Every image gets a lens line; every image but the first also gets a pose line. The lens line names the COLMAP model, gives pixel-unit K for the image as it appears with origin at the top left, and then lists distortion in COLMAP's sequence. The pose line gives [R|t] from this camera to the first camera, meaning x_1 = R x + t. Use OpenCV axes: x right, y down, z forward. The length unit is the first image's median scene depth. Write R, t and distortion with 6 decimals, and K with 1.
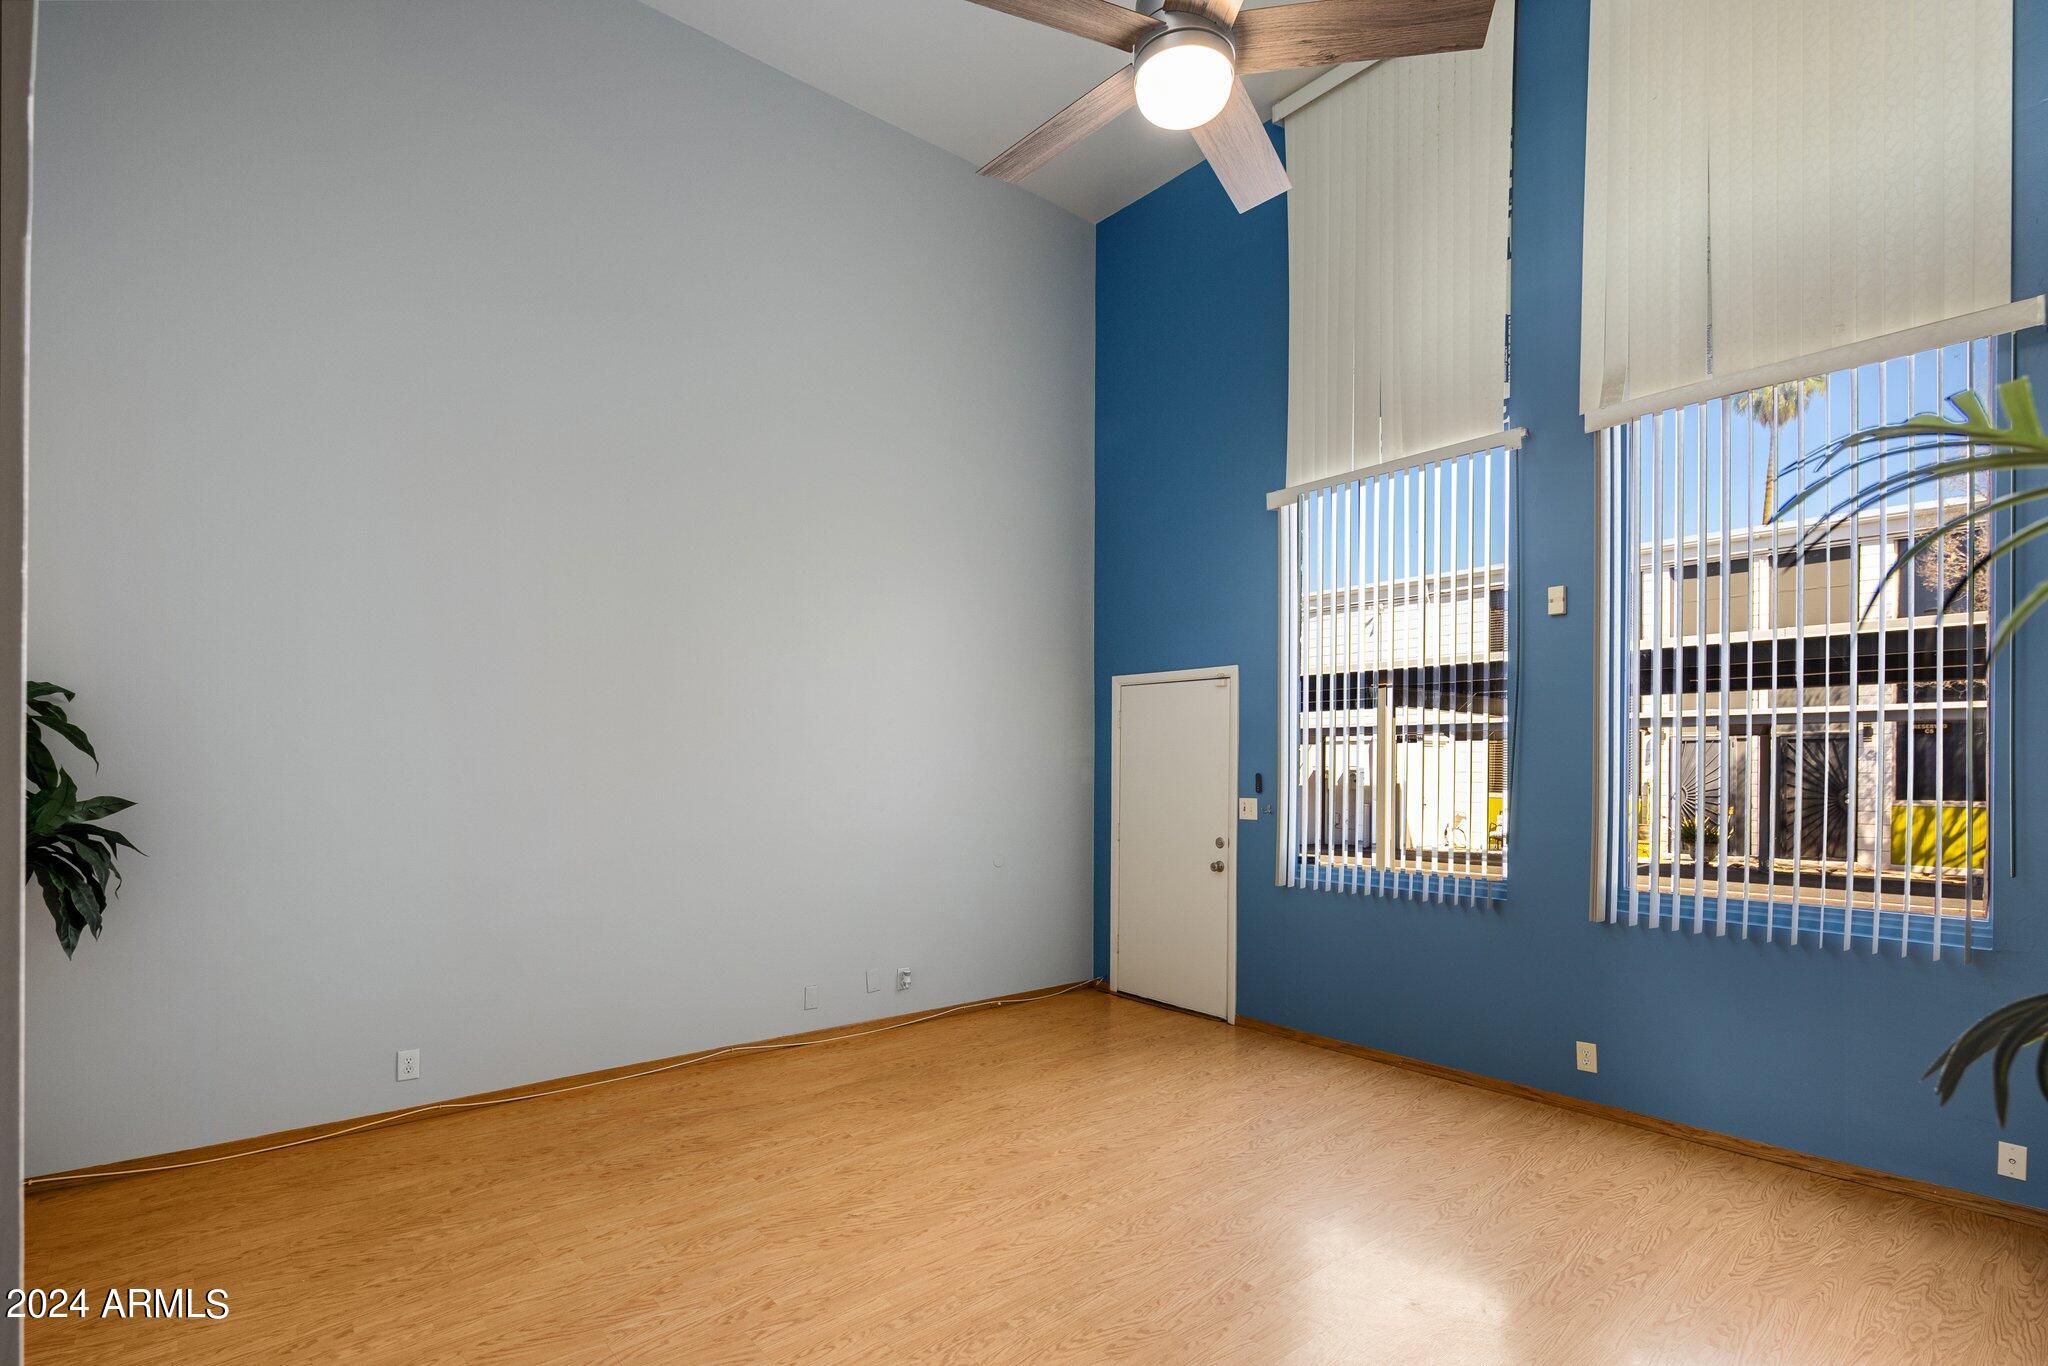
lens RADIAL K [[980.3, 0, 1019.2], [0, 980.3, 757.5], [0, 0, 1]] dist [-0.000109, -0.001749]
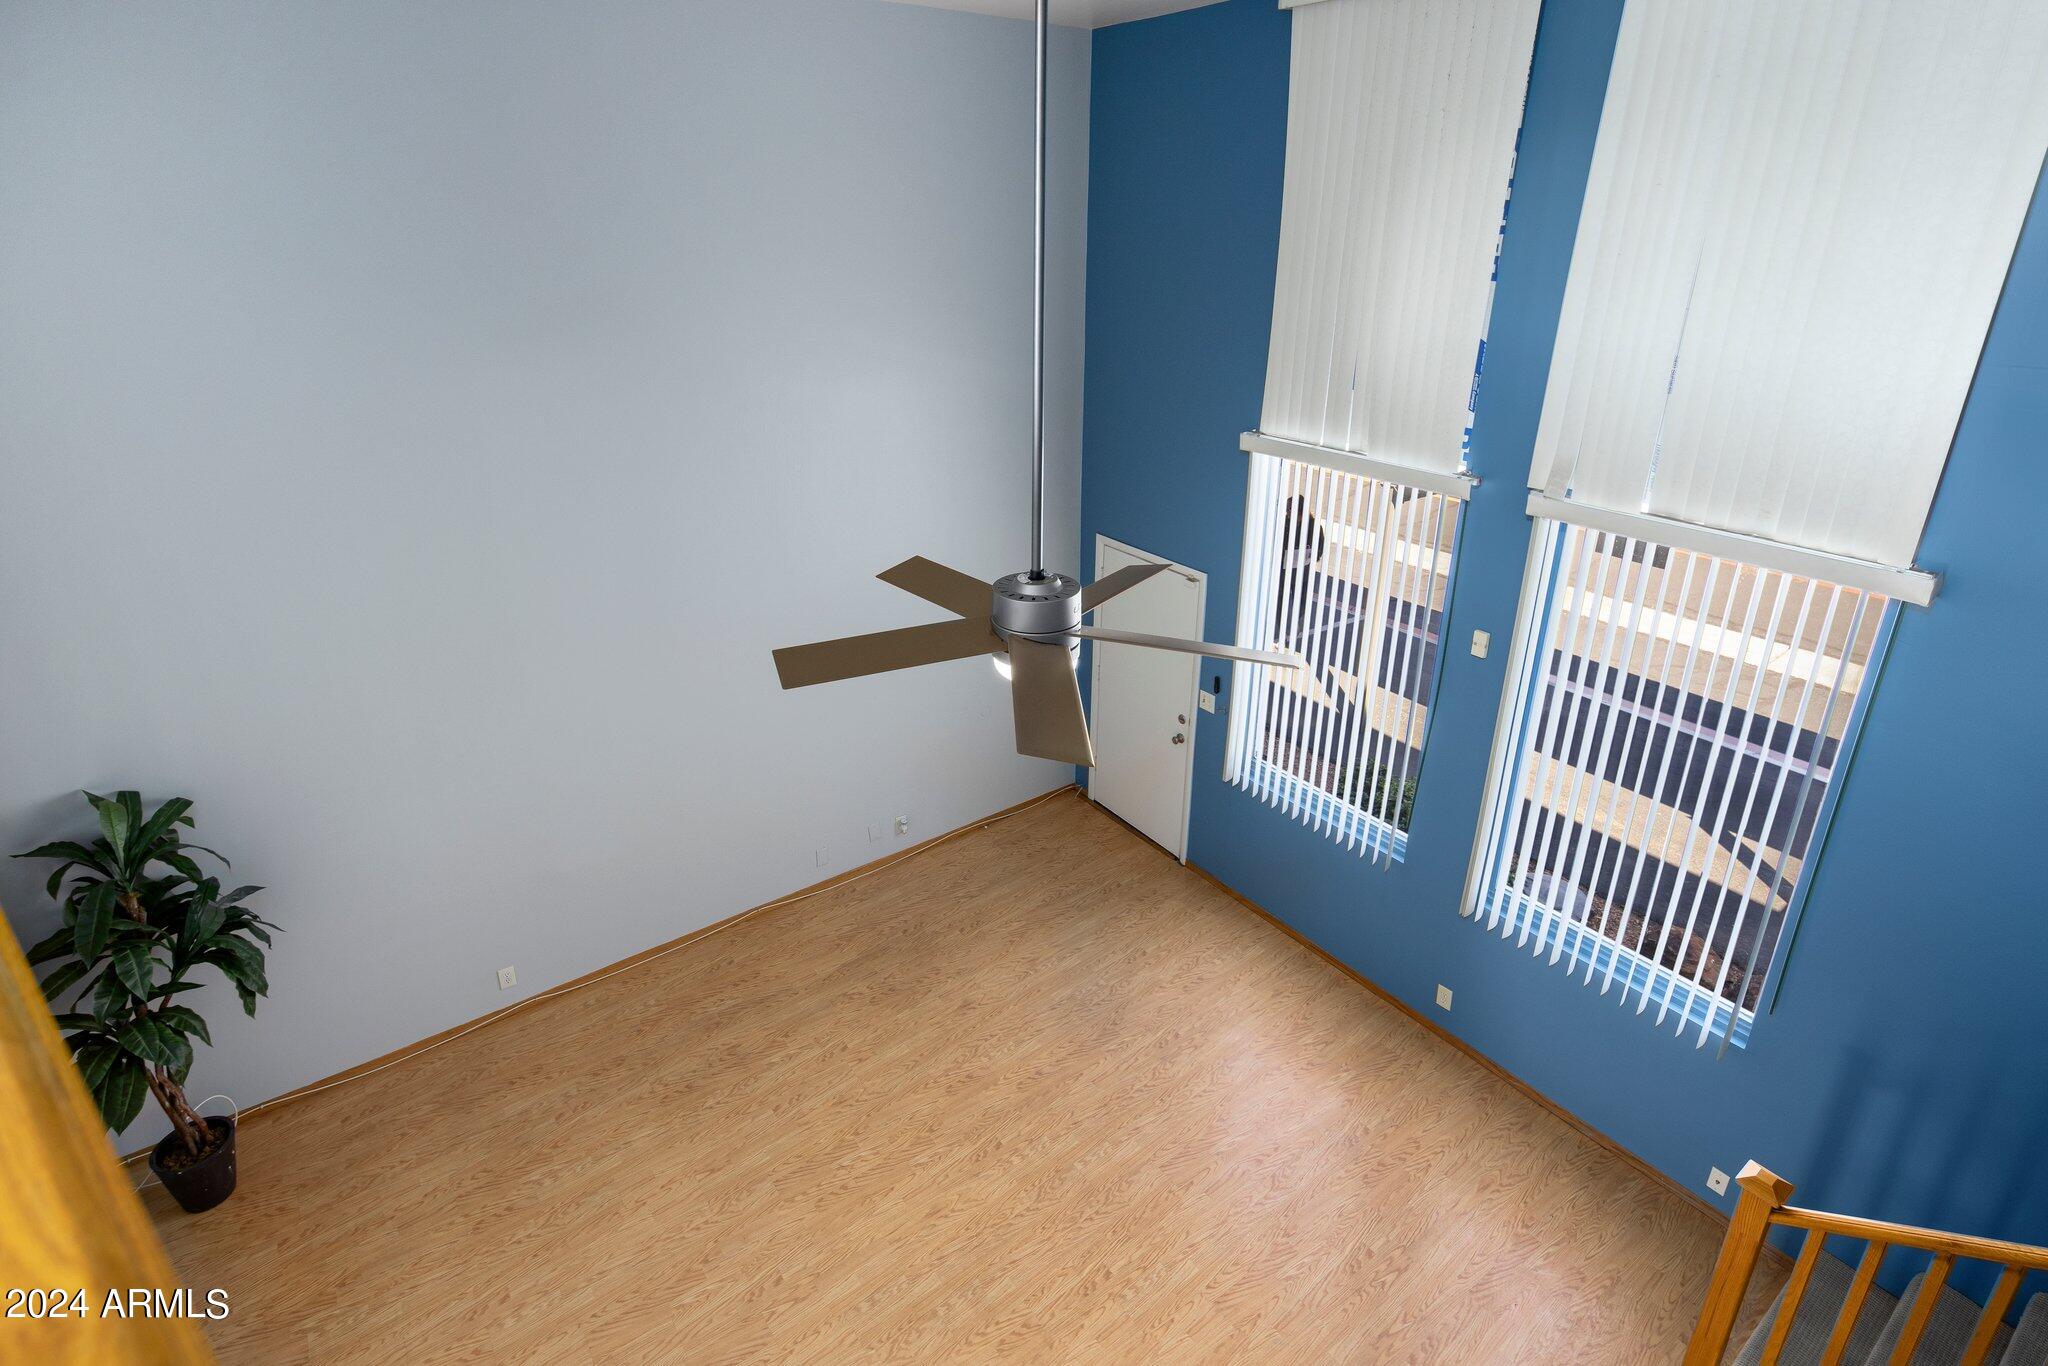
lens RADIAL K [[1004.0, 0, 1016.6], [0, 1004.0, 595.0], [0, 0, 1]] dist [-0.001901, -0.000868]
pose [[0.998421, 0.016186, -0.053787, 0.124312], [0.003122, 0.940110, 0.340858, -0.687981], [0.056083, -0.340488, 0.938575, -0.035657]]
